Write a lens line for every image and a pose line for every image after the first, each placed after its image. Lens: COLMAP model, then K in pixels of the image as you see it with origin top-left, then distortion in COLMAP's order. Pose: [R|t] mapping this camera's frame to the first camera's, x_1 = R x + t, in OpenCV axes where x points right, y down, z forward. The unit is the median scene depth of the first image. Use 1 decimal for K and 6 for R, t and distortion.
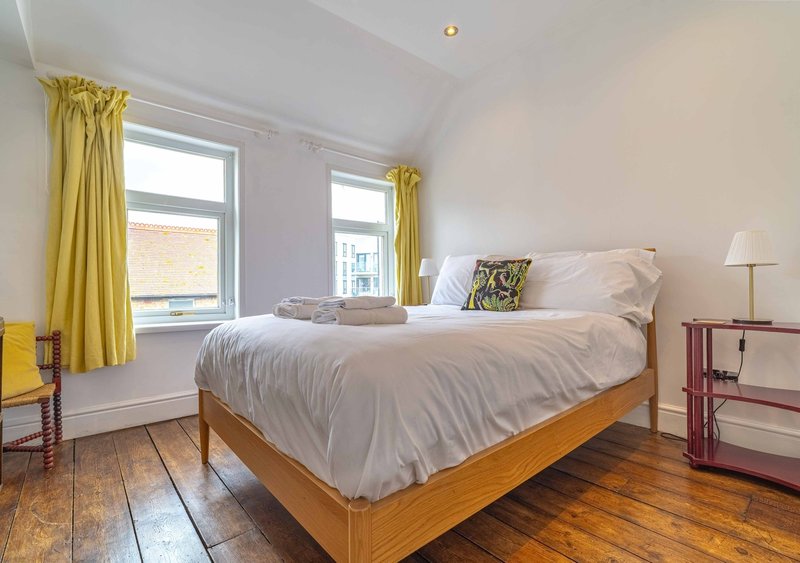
lens RADIAL K [[367.2, 0, 399.2], [0, 367.2, 282.5], [0, 0, 1]] dist [0.000713, -0.001552]
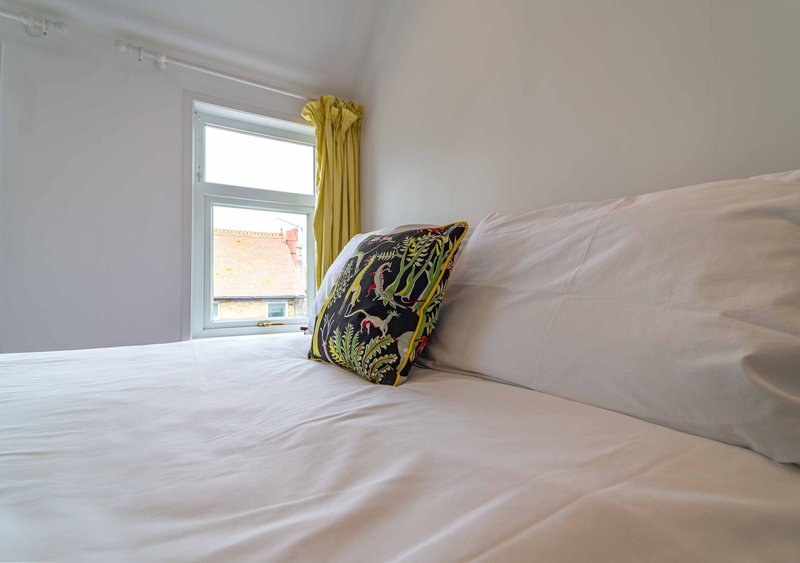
lens RADIAL K [[367.2, 0, 400.4], [0, 367.2, 285.2], [0, 0, 1]] dist [0.000713, -0.001552]
pose [[0.989162, 0.006607, -0.146680, 0.351158], [-0.006907, 0.999975, -0.001536, -0.003988], [0.146667, 0.002532, 0.989183, 0.651142]]
